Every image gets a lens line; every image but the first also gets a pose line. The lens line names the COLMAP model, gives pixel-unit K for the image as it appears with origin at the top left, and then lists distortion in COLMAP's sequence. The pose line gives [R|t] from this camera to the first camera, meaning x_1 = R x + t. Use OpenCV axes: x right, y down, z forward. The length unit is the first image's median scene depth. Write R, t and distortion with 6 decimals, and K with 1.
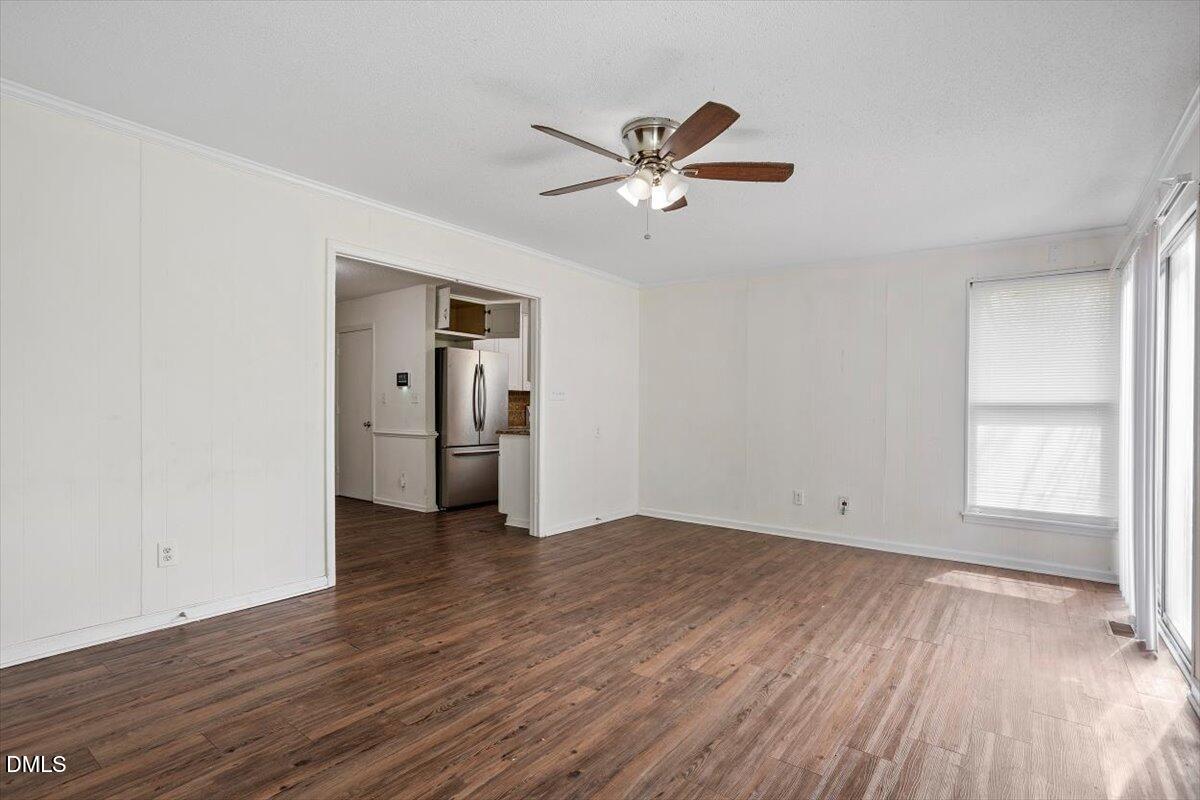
lens RADIAL K [[588.8, 0, 597.5], [0, 588.8, 408.1], [0, 0, 1]] dist [-0.075344, 0.000205]
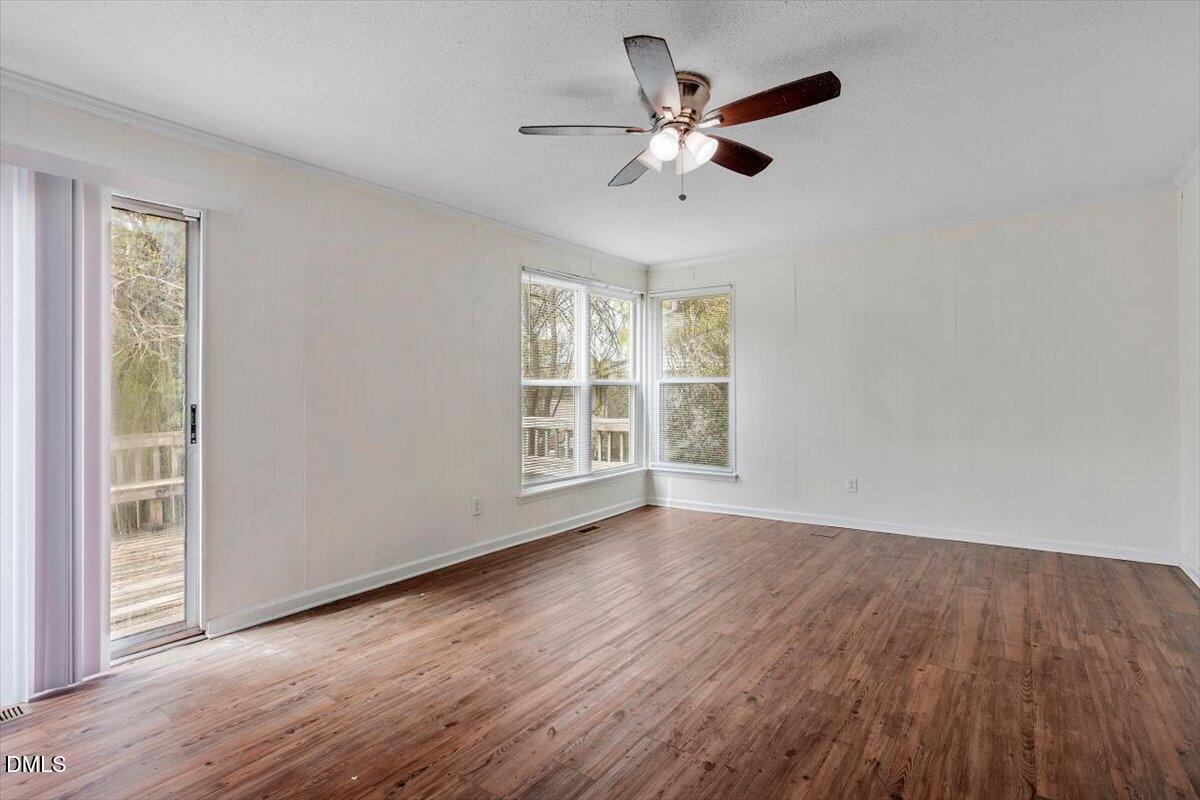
lens RADIAL K [[573.1, 0, 594.0], [0, 573.1, 395.5], [0, 0, 1]] dist [-0.035568, 0.000668]
pose [[-0.999980, -0.002977, -0.005607, 0.166122], [-0.003048, 0.999917, 0.012528, -0.006808], [0.005569, 0.012544, -0.999906, 1.401331]]
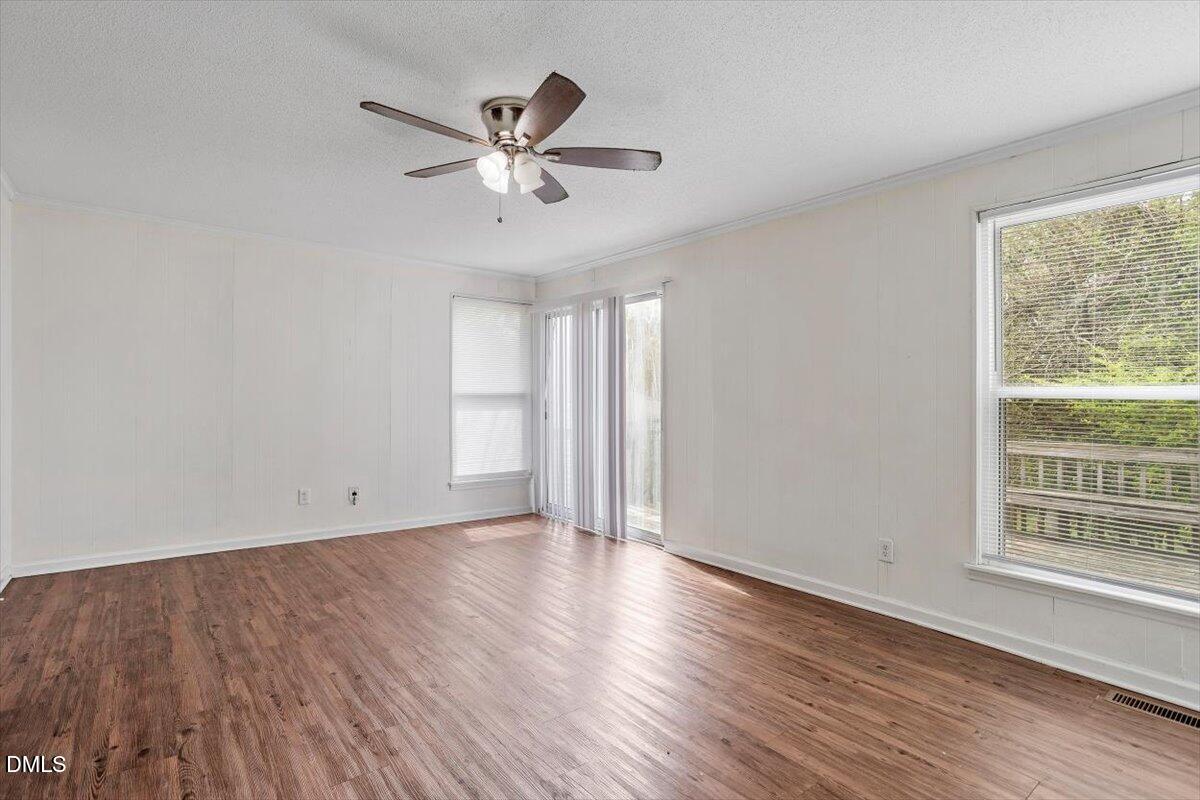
lens RADIAL K [[573.1, 0, 594.0], [0, 573.1, 395.5], [0, 0, 1]] dist [-0.035568, 0.000668]
pose [[0.245340, -0.008218, 0.969402, -0.575116], [-0.002052, 0.999957, 0.008997, -0.019557], [-0.969435, -0.004196, 0.245312, 0.488380]]
